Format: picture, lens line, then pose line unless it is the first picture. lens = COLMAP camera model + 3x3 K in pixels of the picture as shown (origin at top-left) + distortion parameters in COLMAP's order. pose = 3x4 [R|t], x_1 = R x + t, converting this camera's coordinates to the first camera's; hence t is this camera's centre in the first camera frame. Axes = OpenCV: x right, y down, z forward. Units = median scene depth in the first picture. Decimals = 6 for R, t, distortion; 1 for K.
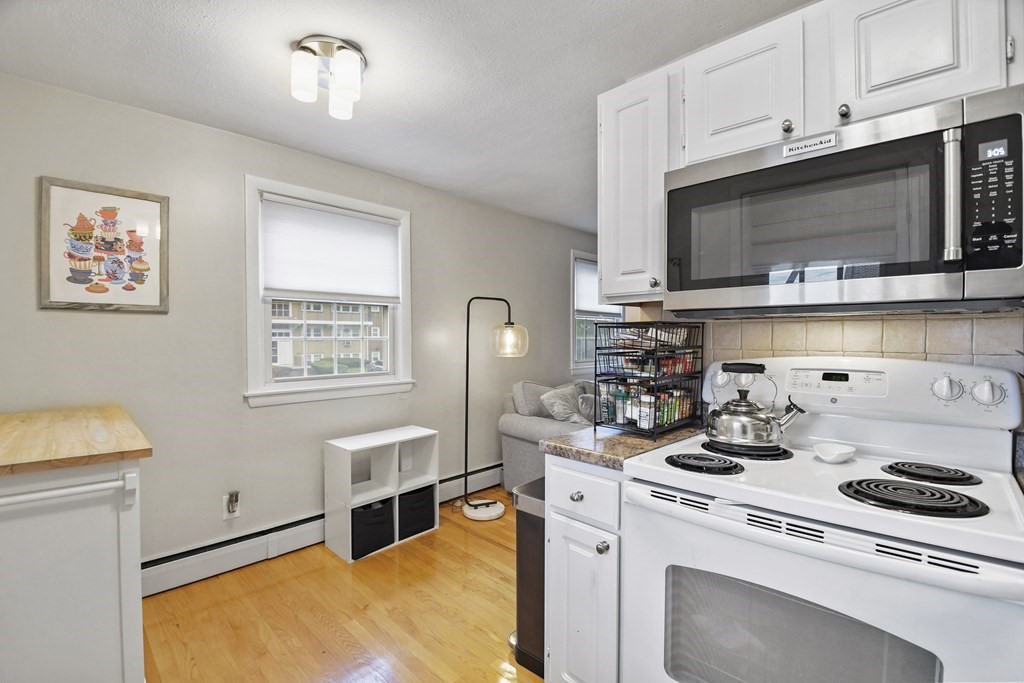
lens RADIAL K [[430.9, 0, 516.0], [0, 430.9, 347.0], [0, 0, 1]] dist [0.016205, -0.015230]
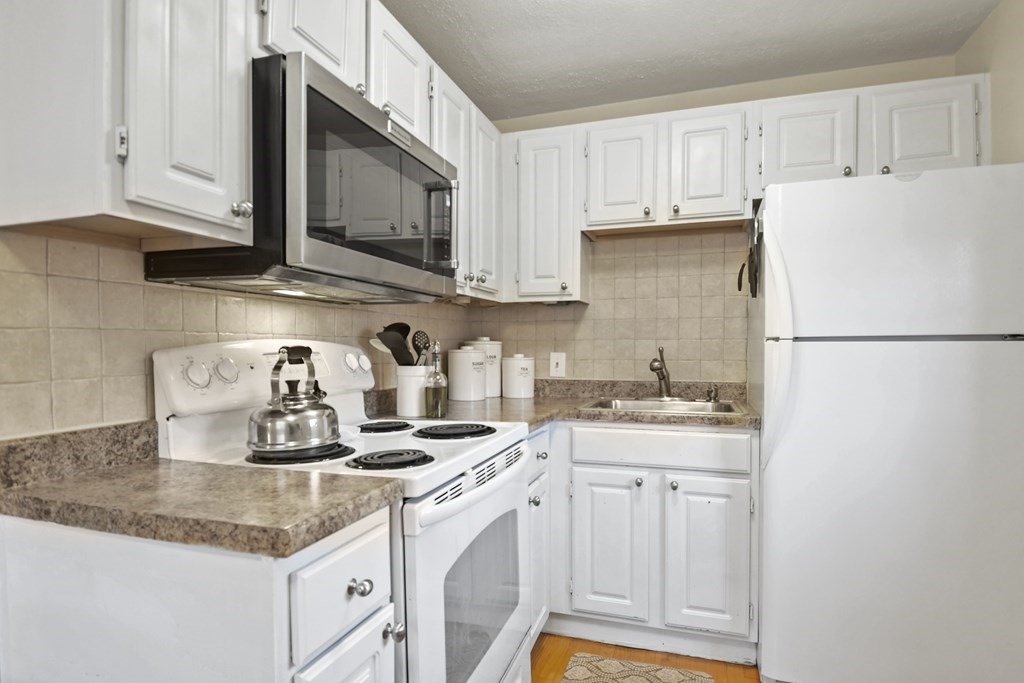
lens RADIAL K [[570.1, 0, 505.7], [0, 570.1, 350.7], [0, 0, 1]] dist [0.023067, -0.035327]
pose [[-0.450812, -0.001369, 0.892618, -0.574683], [0.011416, 0.999908, 0.007299, 0.042948], [-0.892546, 0.013481, -0.450755, 1.128070]]
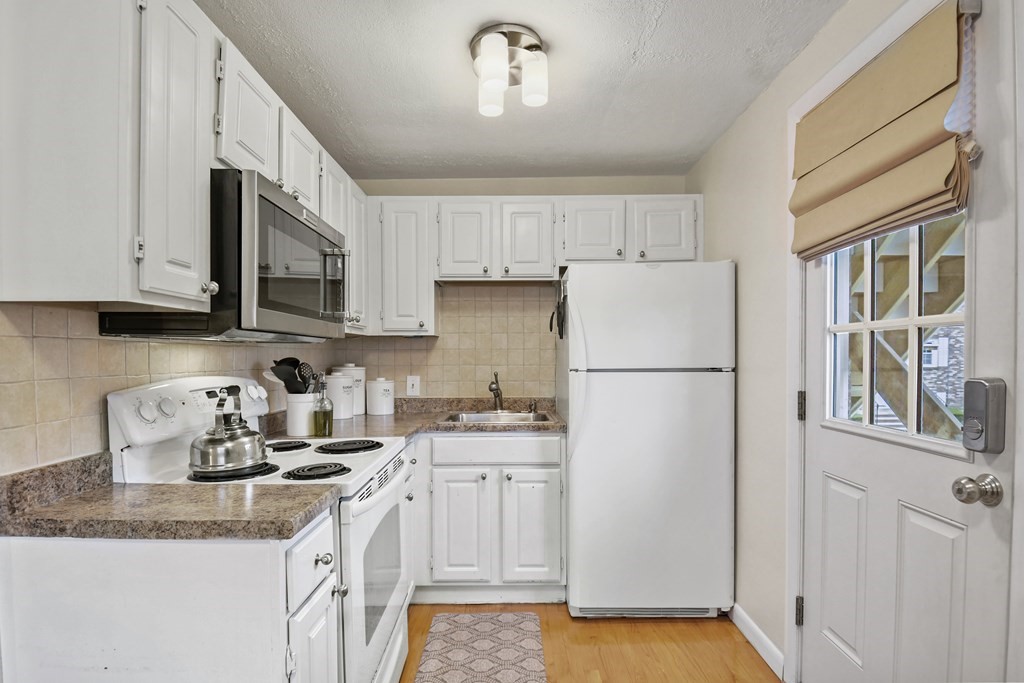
lens RADIAL K [[508.6, 0, 506.3], [0, 508.6, 351.5], [0, 0, 1]] dist [0.014358, -0.026471]
pose [[-0.701959, 0.020552, 0.711920, -0.743472], [0.014831, 0.999789, -0.014239, -0.013715], [-0.712063, 0.000564, -0.702116, 1.361312]]
